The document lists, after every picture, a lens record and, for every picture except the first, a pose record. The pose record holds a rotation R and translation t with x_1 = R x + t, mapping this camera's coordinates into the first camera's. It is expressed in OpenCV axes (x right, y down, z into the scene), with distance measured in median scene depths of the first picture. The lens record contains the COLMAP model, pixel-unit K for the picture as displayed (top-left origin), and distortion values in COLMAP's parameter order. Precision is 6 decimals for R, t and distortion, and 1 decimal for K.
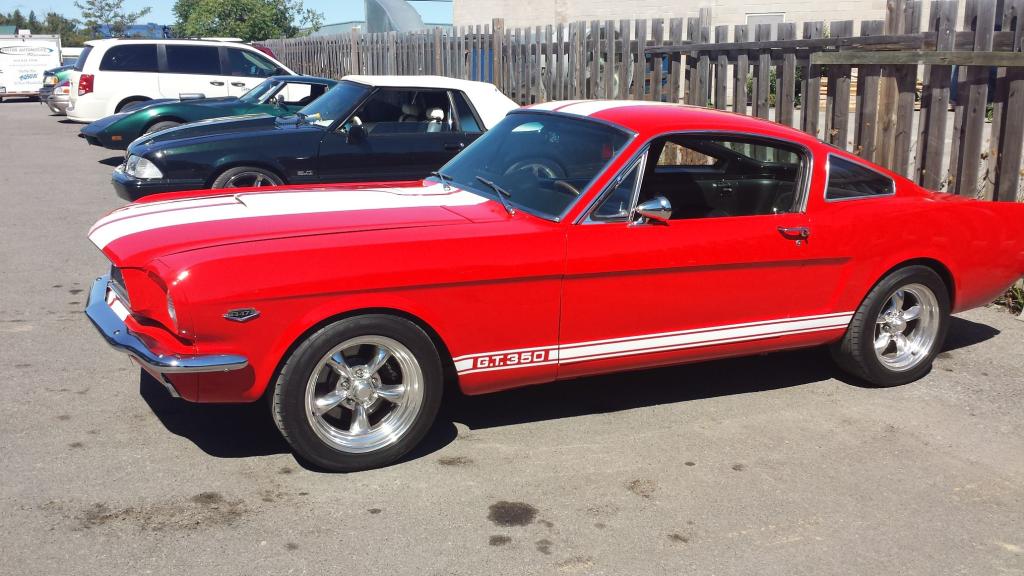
lens RADIAL K [[951.7, 0, 530.4], [0, 951.7, 289.1], [0, 0, 1]] dist [0.128778, -0.335808]
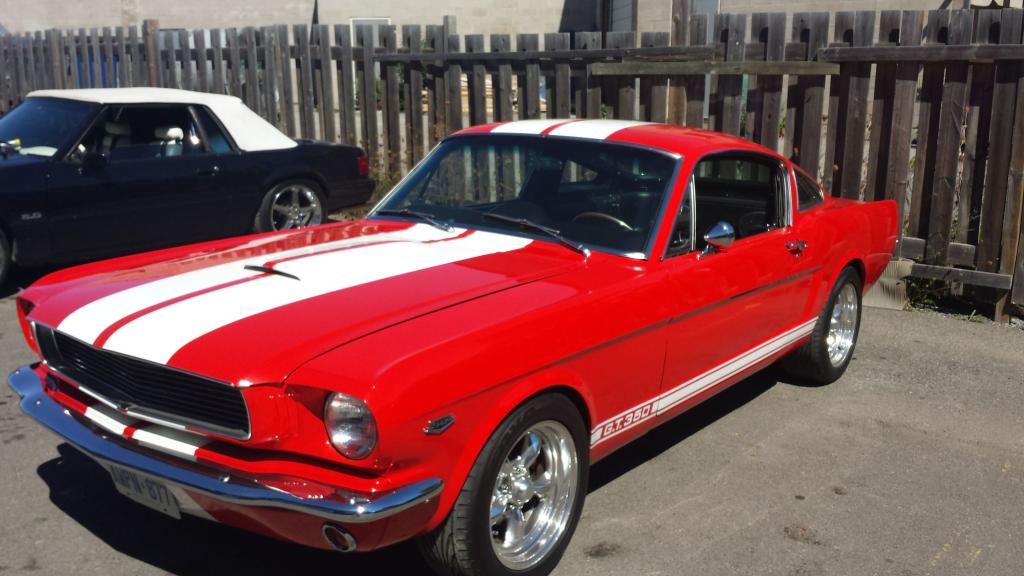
lens RADIAL K [[951.7, 0, 530.4], [0, 951.7, 289.1], [0, 0, 1]] dist [0.128778, -0.335808]
pose [[0.894366, -0.106895, 0.434377, -0.254830], [0.107844, 0.993912, 0.022543, -0.041106], [-0.434142, 0.026683, 0.900449, 0.132141]]
